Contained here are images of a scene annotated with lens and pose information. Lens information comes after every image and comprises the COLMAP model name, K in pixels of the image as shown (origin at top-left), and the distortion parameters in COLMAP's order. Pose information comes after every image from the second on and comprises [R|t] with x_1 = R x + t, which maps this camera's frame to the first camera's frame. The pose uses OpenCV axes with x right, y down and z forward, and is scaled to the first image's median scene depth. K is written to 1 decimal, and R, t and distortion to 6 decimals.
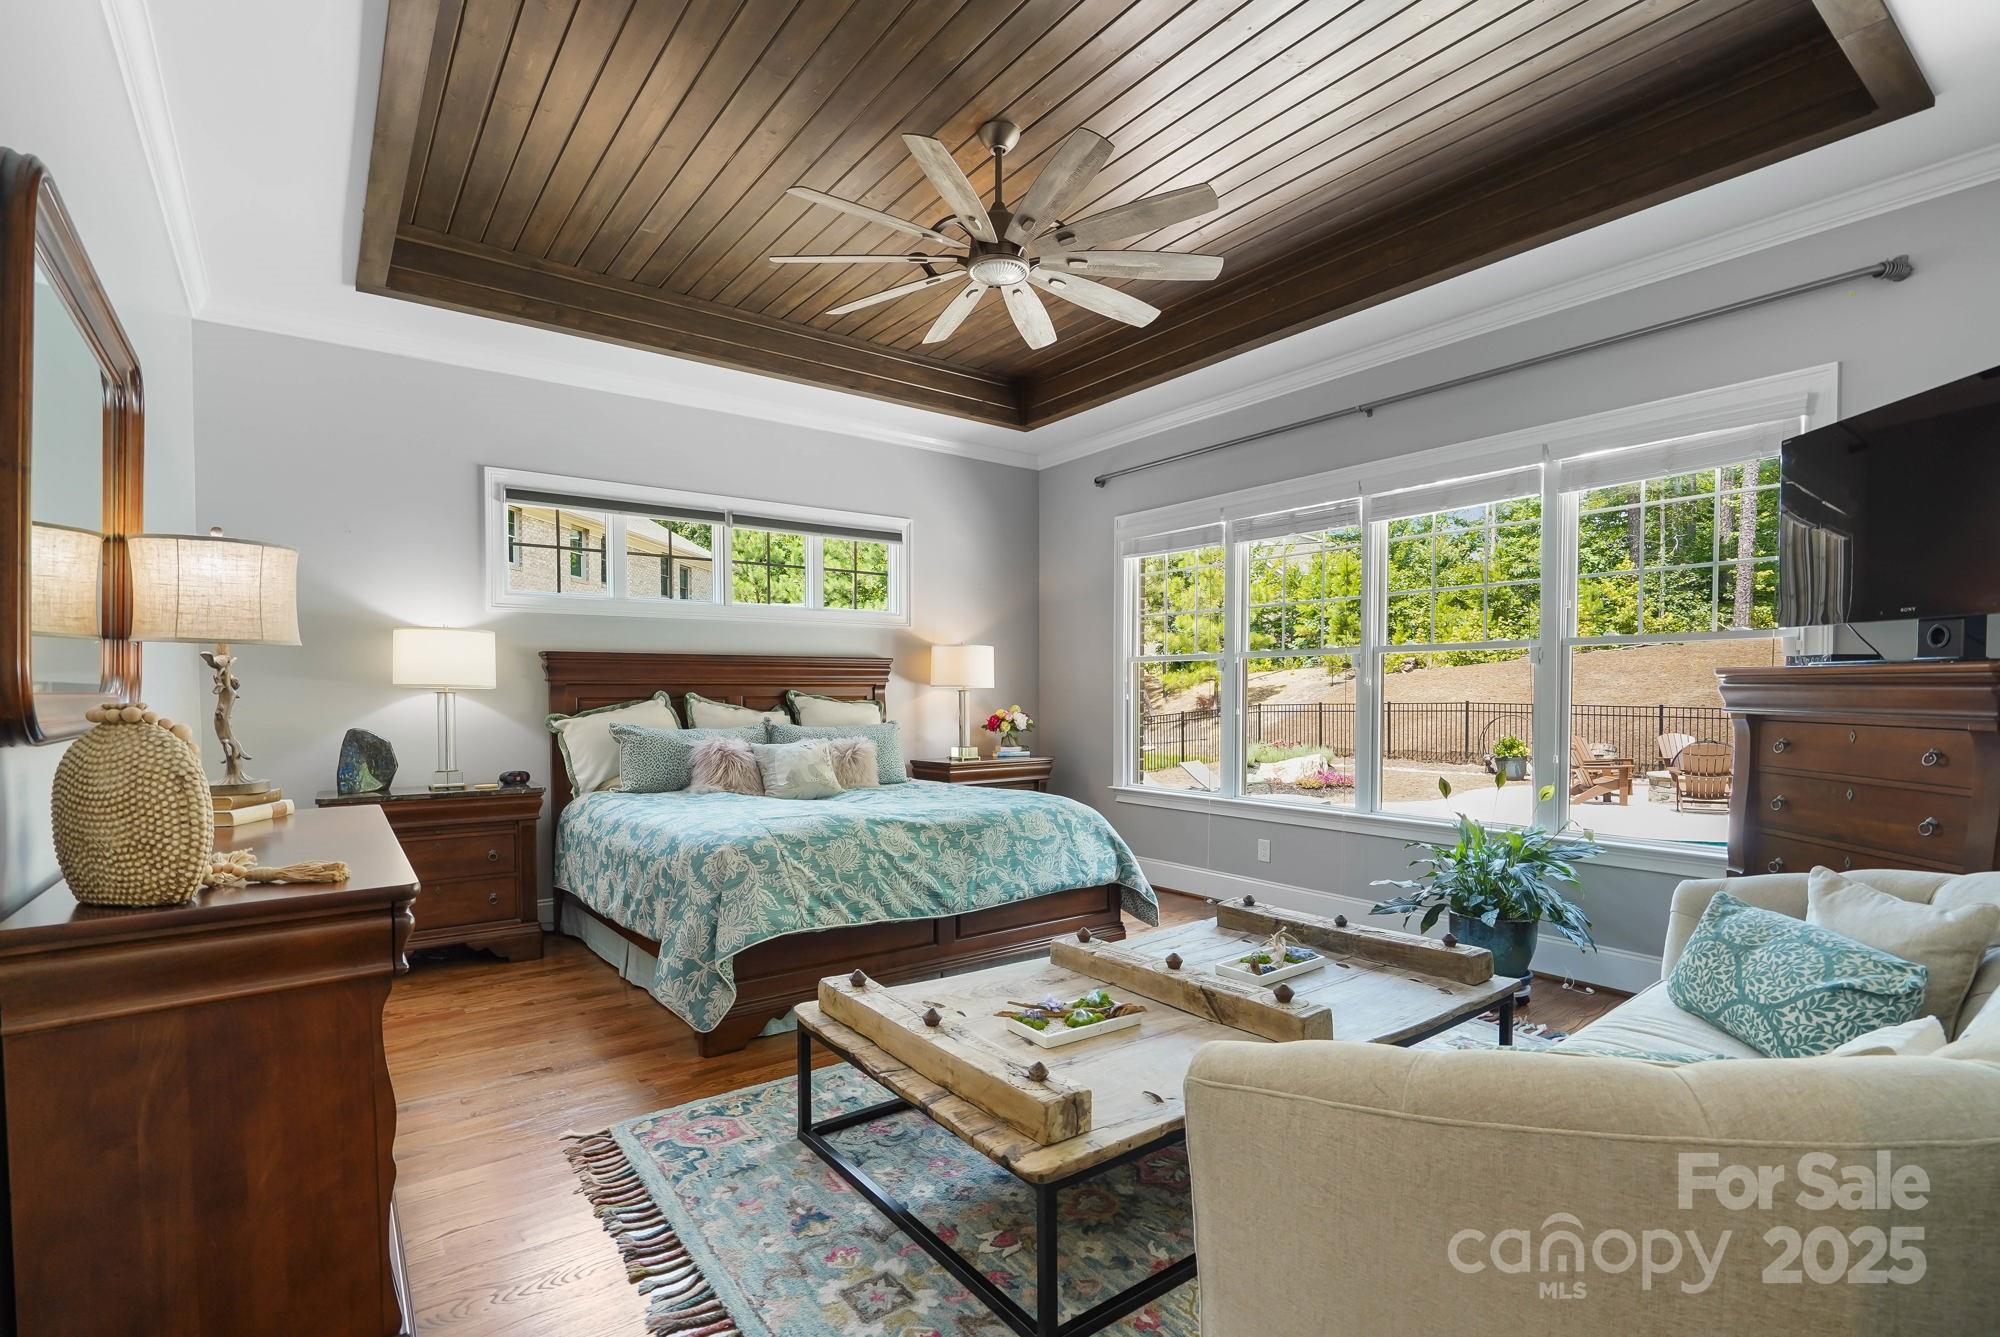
lens RADIAL K [[930.3, 0, 999.7], [0, 930.3, 692.0], [0, 0, 1]] dist [-0.004566, -0.000666]
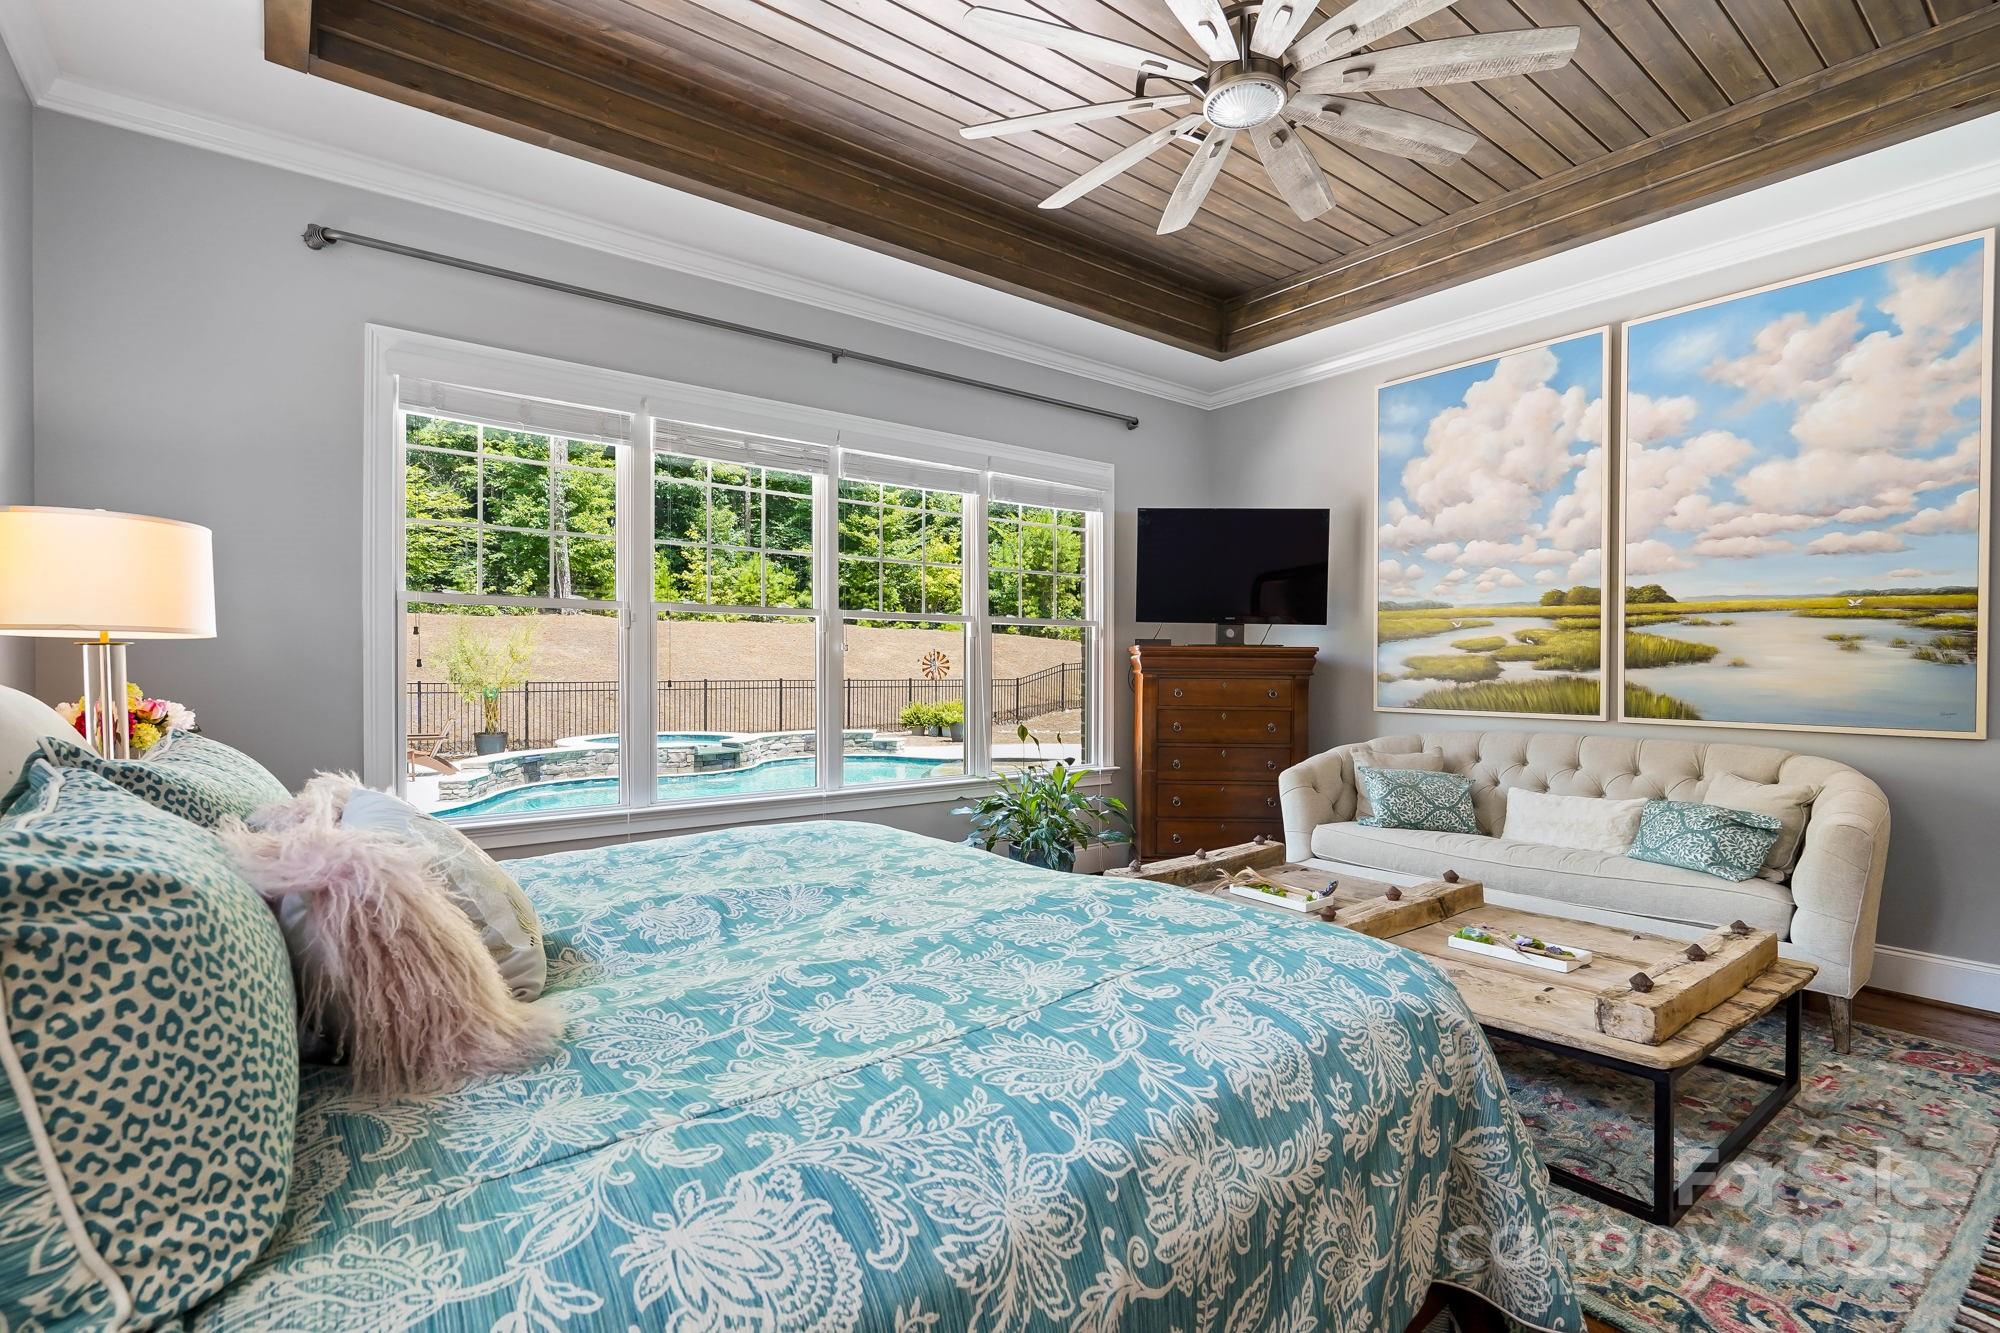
lens RADIAL K [[923.7, 0, 1004.9], [0, 923.7, 665.1], [0, 0, 1]] dist [-0.001036, 0.000167]
pose [[-0.011938, -0.003285, 0.999923, -0.602147], [-0.001085, 0.999994, 0.003272, 0.002087], [-0.999928, -0.001046, -0.011941, 0.958915]]
